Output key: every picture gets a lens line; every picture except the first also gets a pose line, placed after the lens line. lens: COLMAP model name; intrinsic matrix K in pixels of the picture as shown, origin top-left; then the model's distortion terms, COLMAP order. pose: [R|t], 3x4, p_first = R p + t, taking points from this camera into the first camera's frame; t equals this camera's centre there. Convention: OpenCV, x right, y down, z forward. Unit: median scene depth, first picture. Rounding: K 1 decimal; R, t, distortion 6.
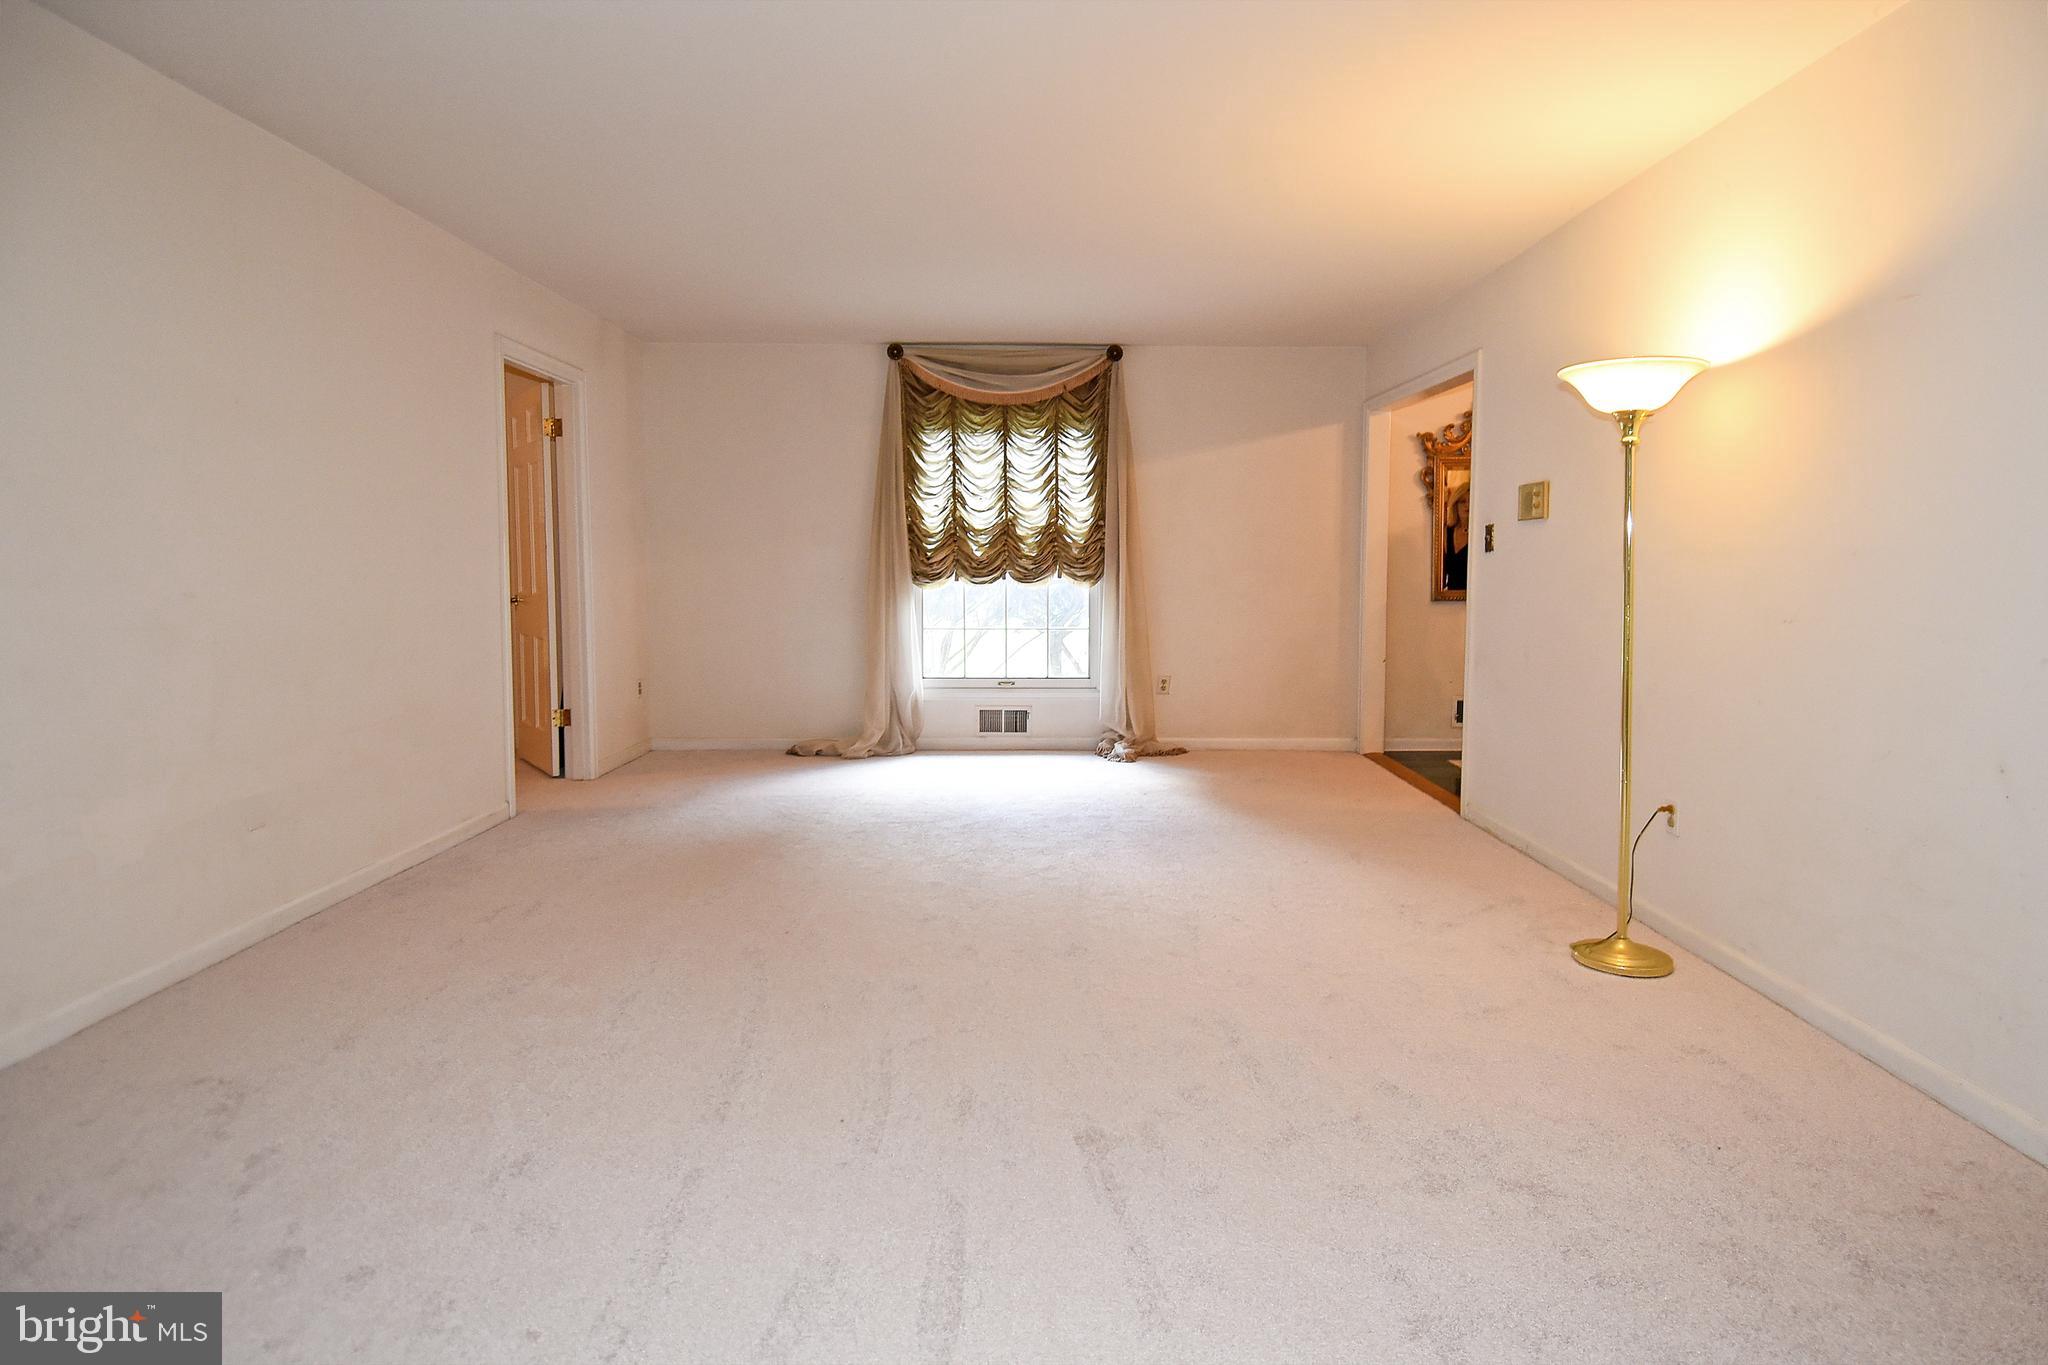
lens RADIAL K [[1043.8, 0, 1018.3], [0, 1043.8, 649.4], [0, 0, 1]] dist [0.008550, -0.019108]
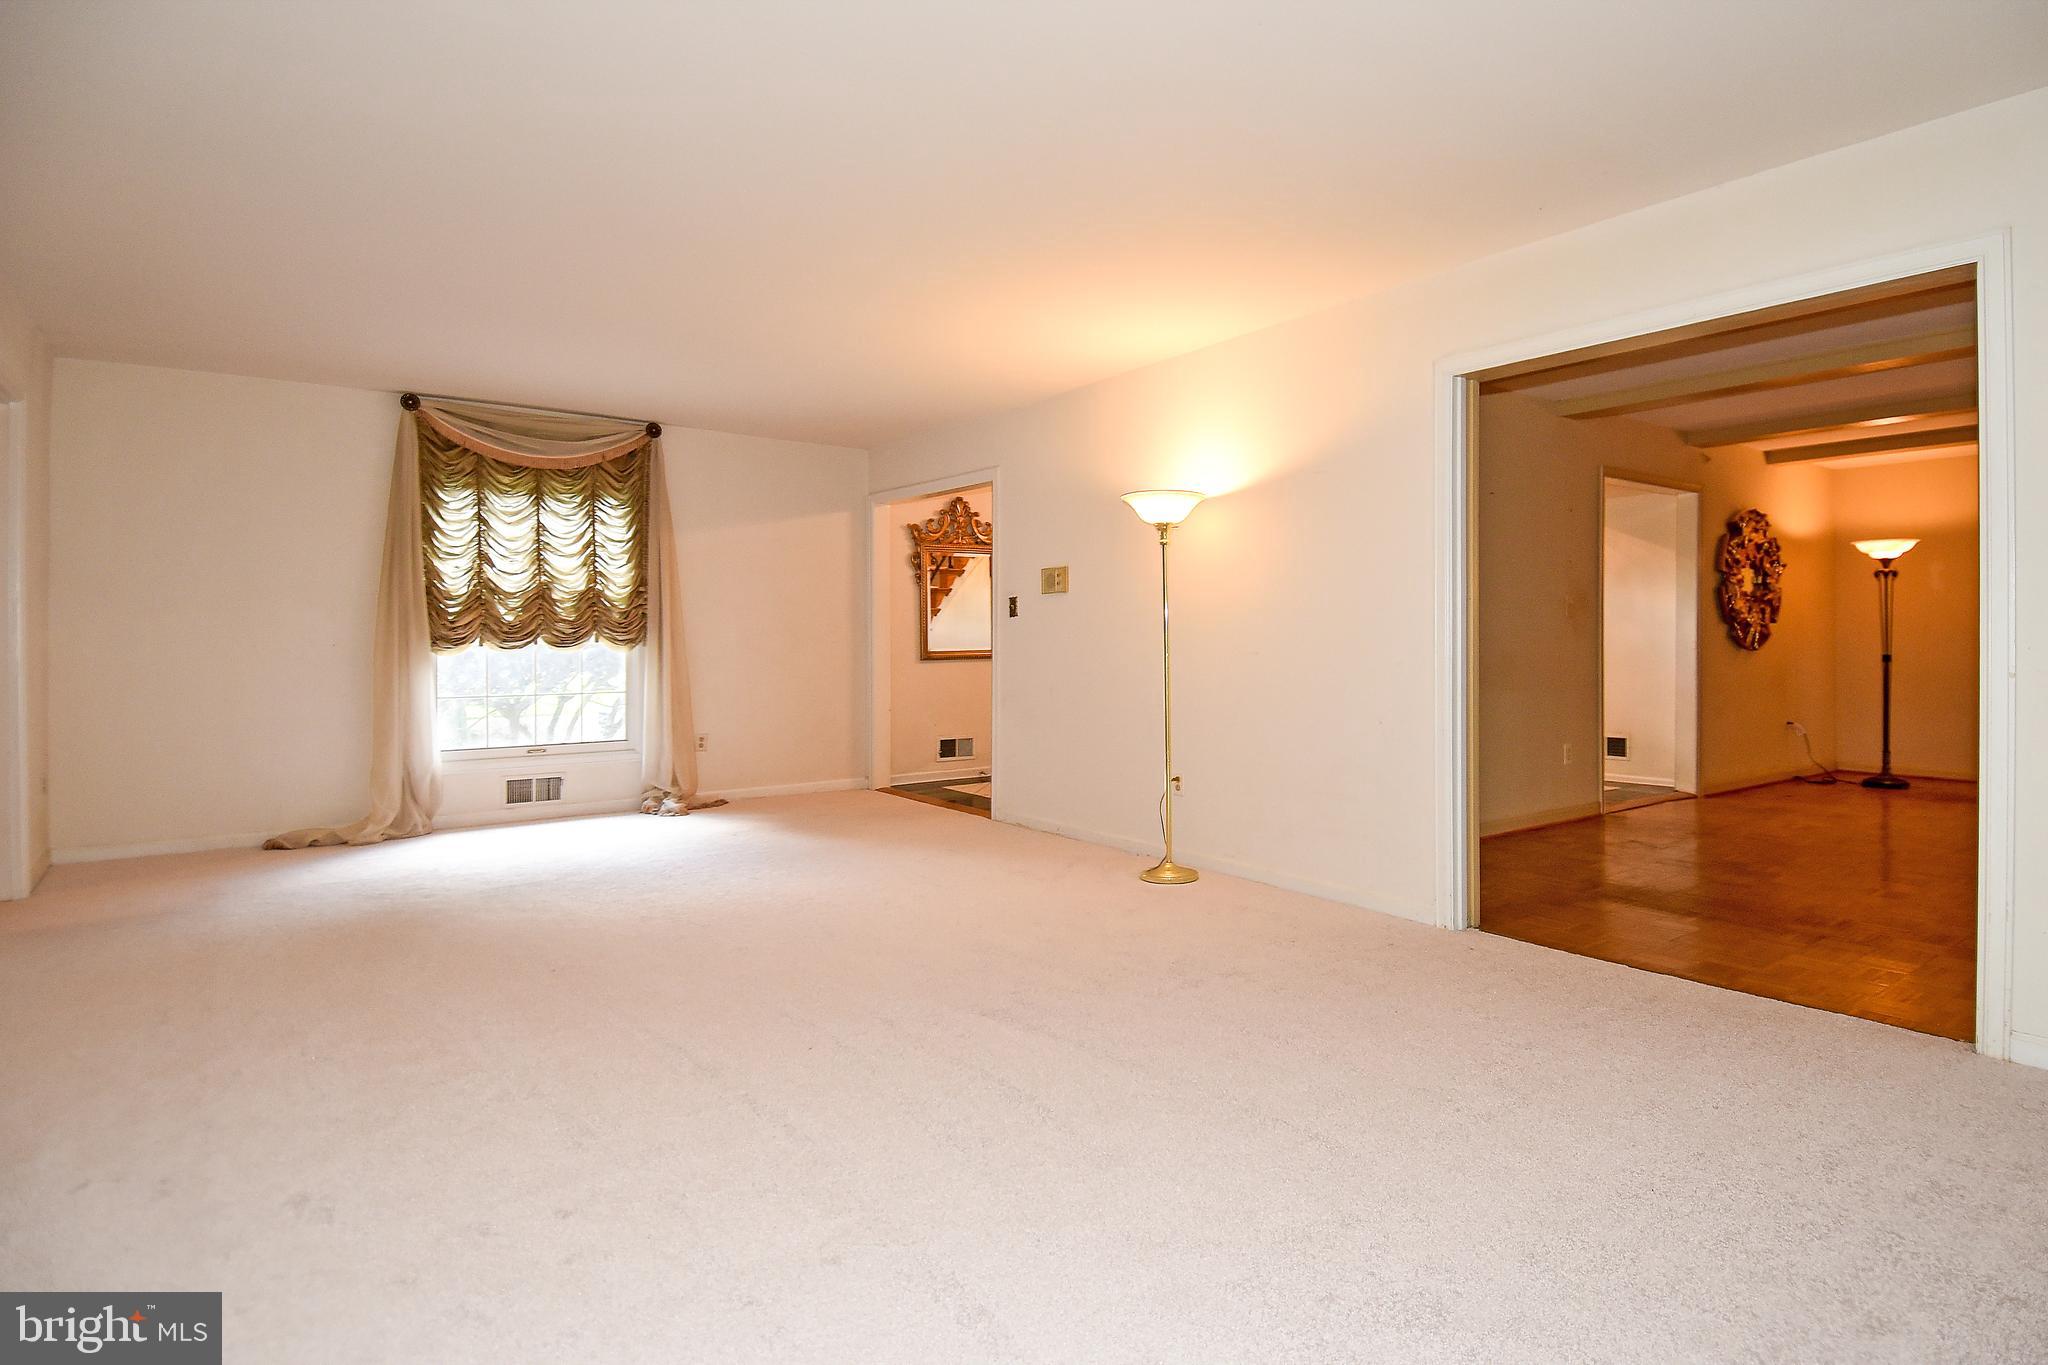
lens RADIAL K [[1043.8, 0, 1023.0], [0, 1043.8, 670.6], [0, 0, 1]] dist [0.008550, -0.019108]
pose [[0.808178, -0.018833, 0.588637, -0.227775], [0.051248, 0.997946, -0.038433, 0.019433], [-0.586704, 0.061227, 0.807483, -0.060987]]
